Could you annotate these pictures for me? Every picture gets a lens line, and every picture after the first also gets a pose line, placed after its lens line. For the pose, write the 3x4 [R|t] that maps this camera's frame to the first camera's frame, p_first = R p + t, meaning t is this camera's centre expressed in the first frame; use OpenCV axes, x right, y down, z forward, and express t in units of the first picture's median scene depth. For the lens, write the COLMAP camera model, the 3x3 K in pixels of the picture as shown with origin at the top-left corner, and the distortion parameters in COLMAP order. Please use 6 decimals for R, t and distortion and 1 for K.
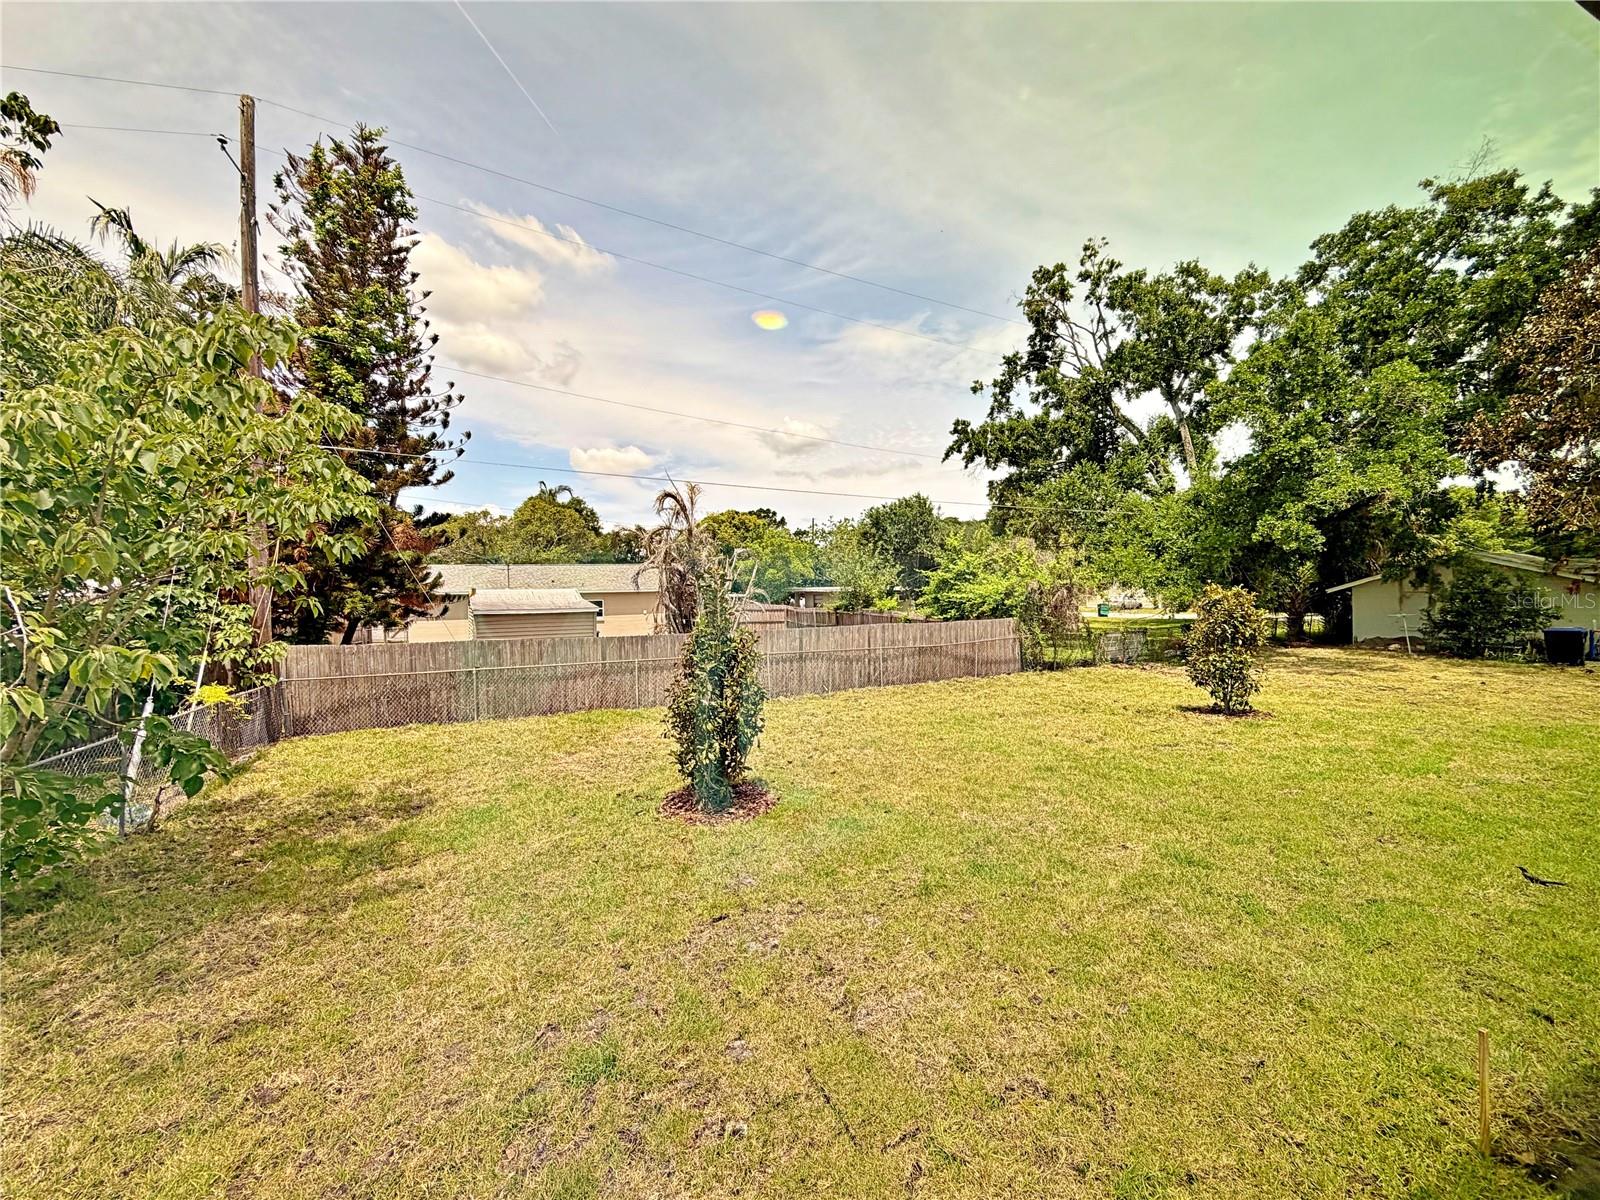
lens RADIAL K [[639.5, 0, 794.2], [0, 639.5, 602.6], [0, 0, 1]] dist [-0.000265, 0.000271]
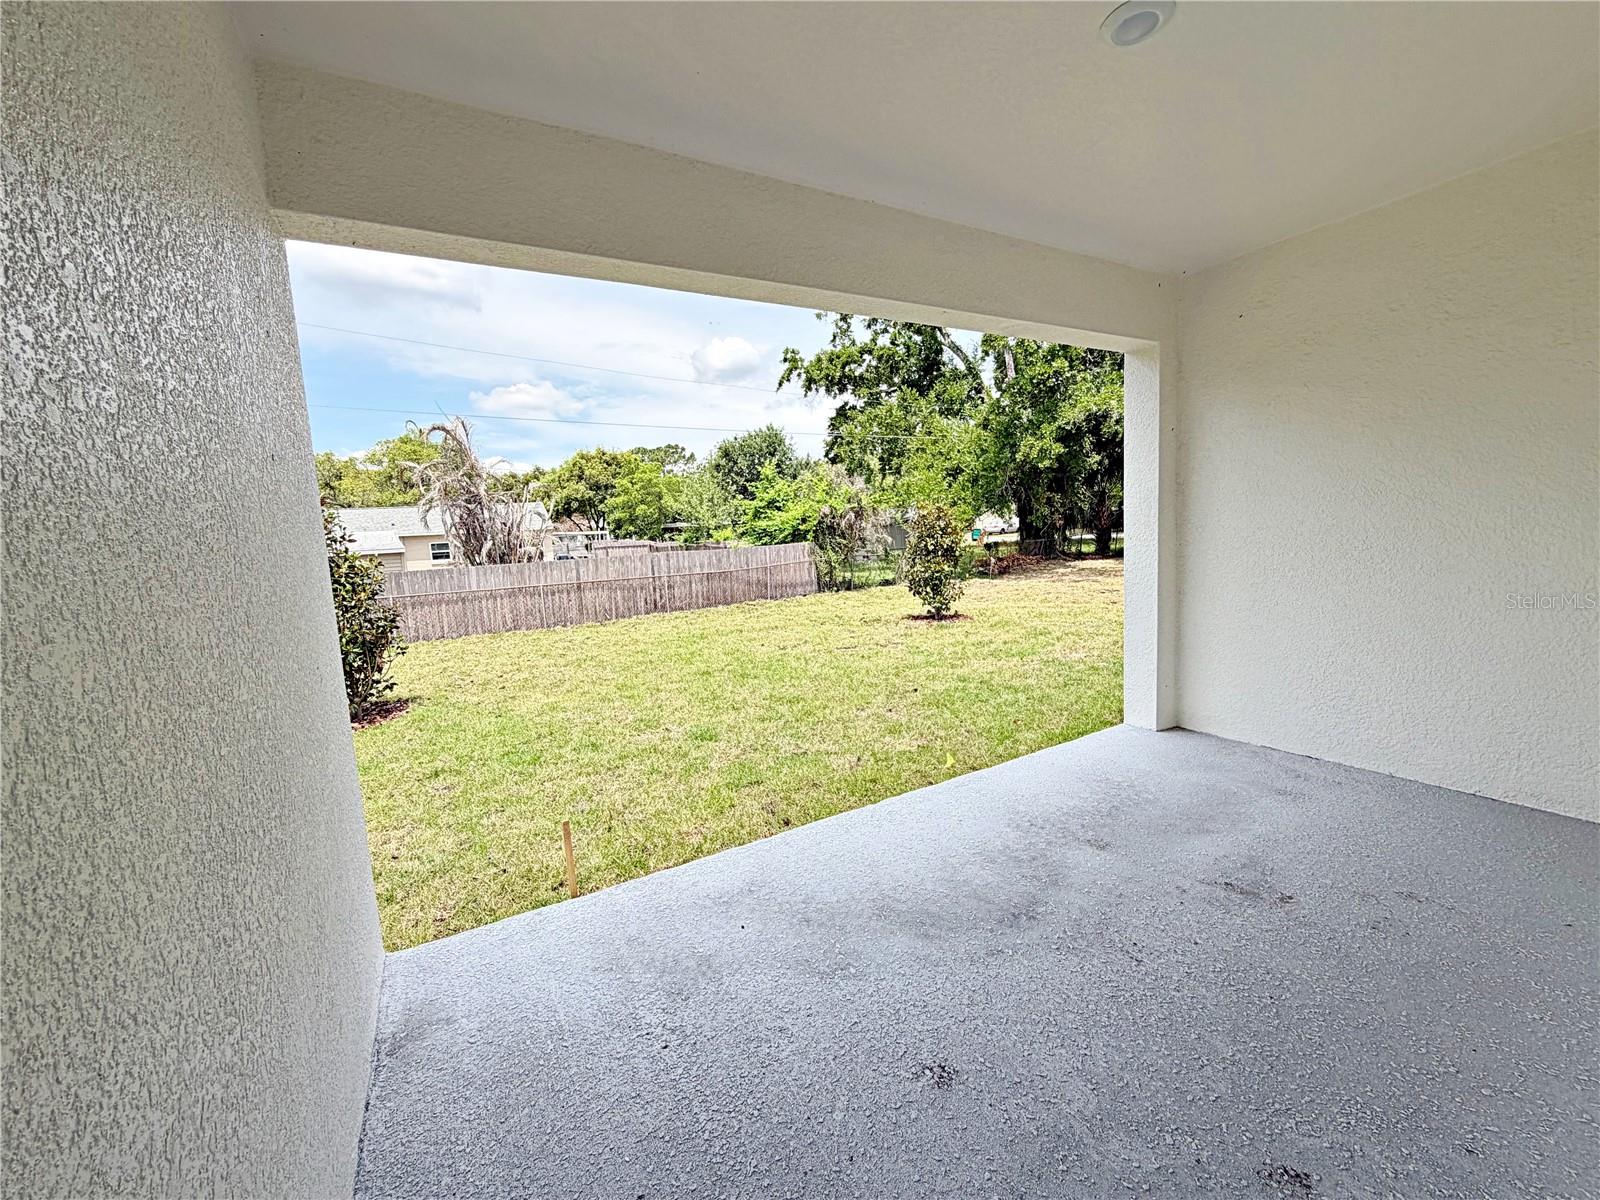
lens RADIAL K [[639.5, 0, 794.2], [0, 639.5, 602.6], [0, 0, 1]] dist [-0.000265, 0.000271]
pose [[0.995169, -0.046981, 0.086209, 0.218892], [0.038294, 0.994271, 0.099790, 0.016625], [-0.090404, -0.096007, 0.991267, -0.044747]]
